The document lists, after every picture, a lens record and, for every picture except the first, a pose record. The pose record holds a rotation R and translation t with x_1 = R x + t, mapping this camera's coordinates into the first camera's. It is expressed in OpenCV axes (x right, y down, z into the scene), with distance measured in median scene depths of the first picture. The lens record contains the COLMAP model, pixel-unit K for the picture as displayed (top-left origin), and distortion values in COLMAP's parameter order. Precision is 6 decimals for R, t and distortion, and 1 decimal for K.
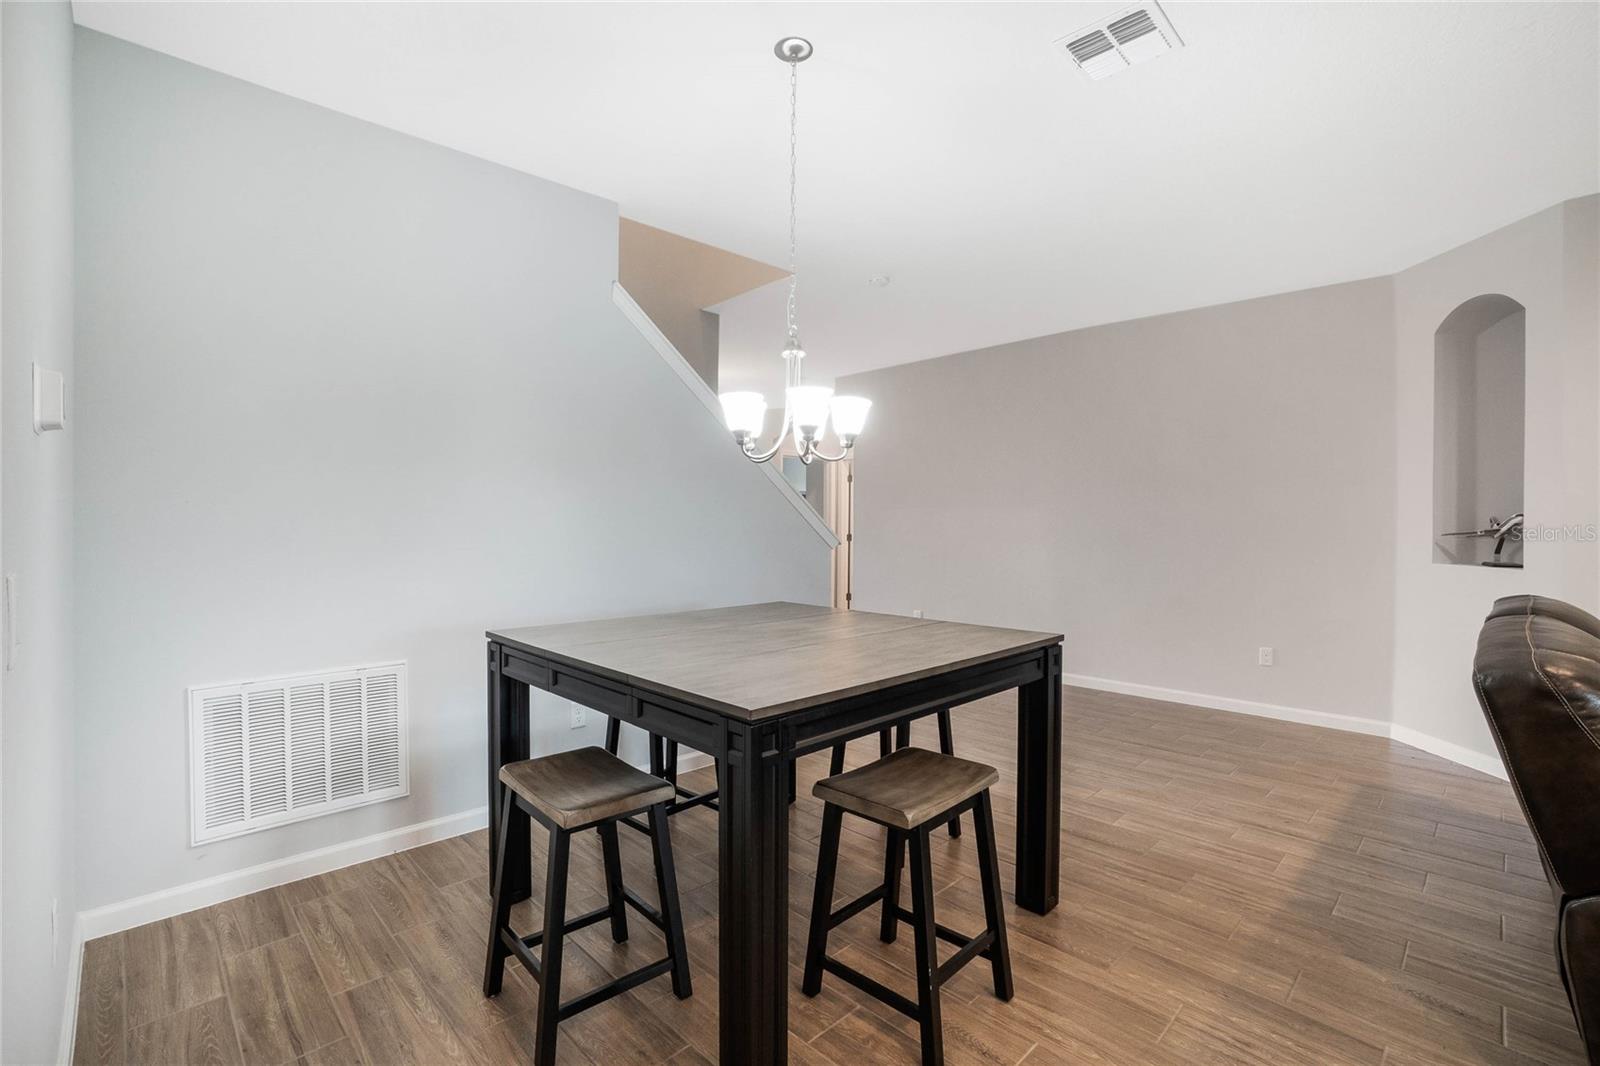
lens RADIAL K [[699.3, 0, 798.0], [0, 699.3, 535.6], [0, 0, 1]] dist [-0.020228, 0.000429]
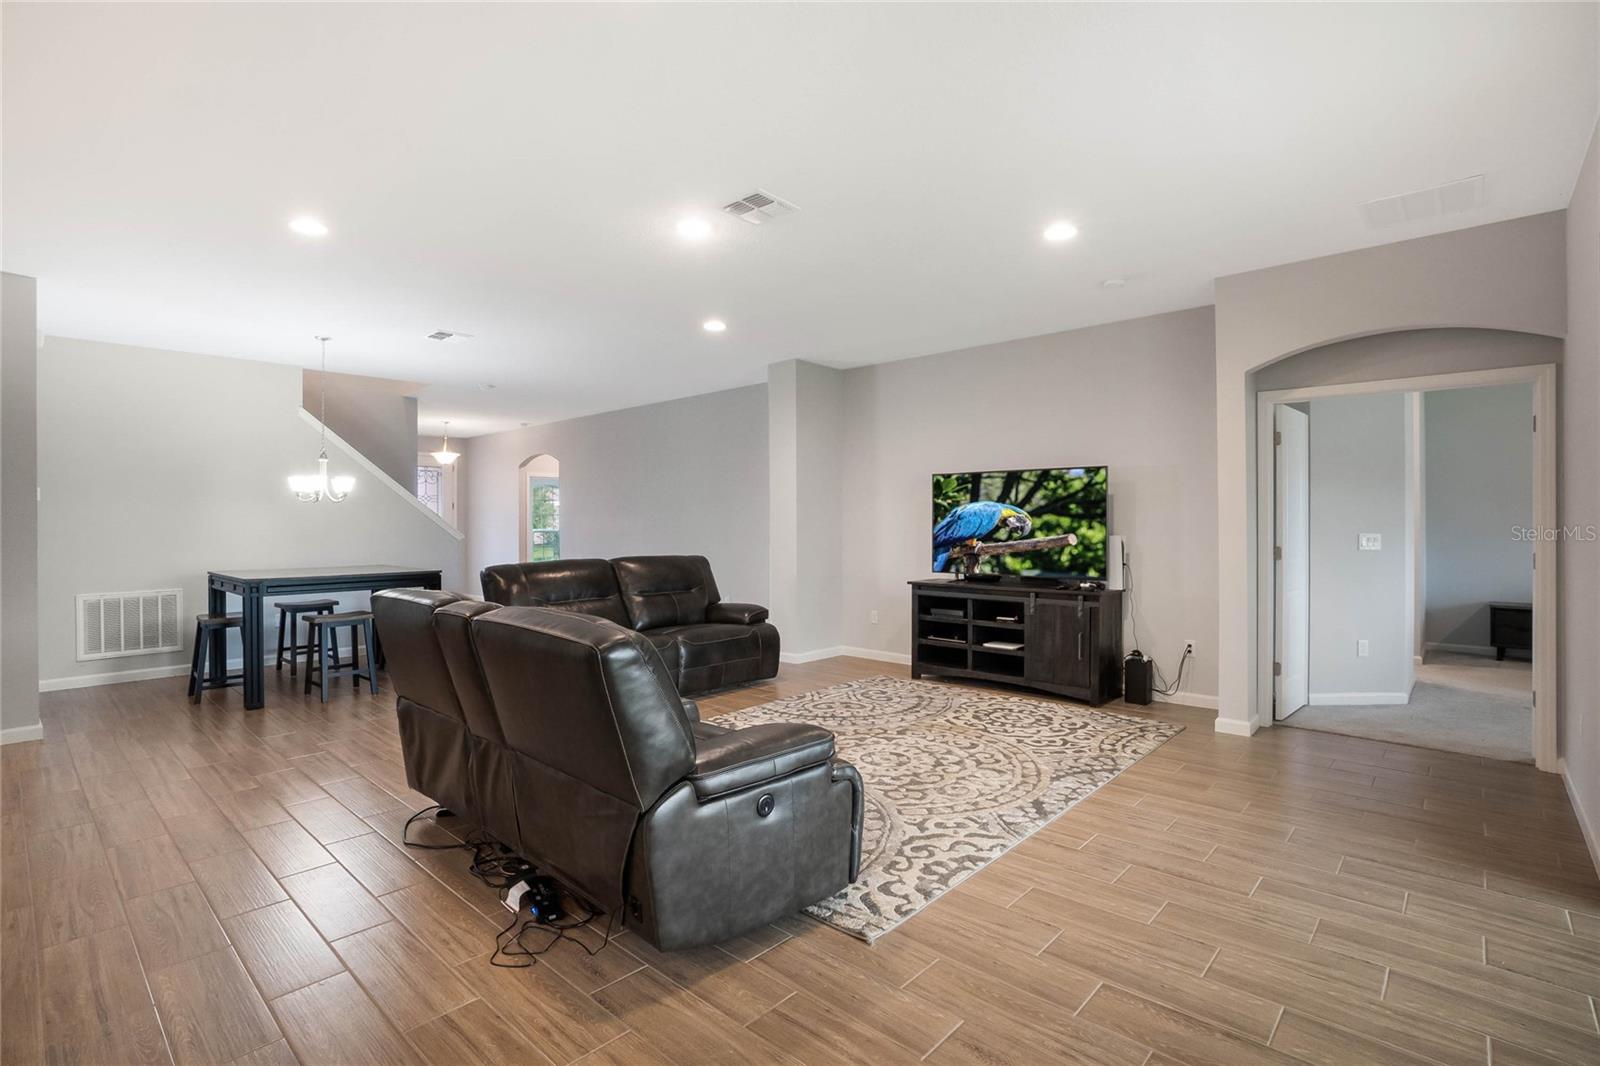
lens RADIAL K [[736.4, 0, 803.8], [0, 736.4, 537.4], [0, 0, 1]] dist [-0.002200, -0.000441]
pose [[0.998549, -0.024448, 0.047972, 1.433649], [0.025344, 0.999514, -0.018143, 0.115869], [-0.047505, 0.019333, 0.998684, -1.576871]]
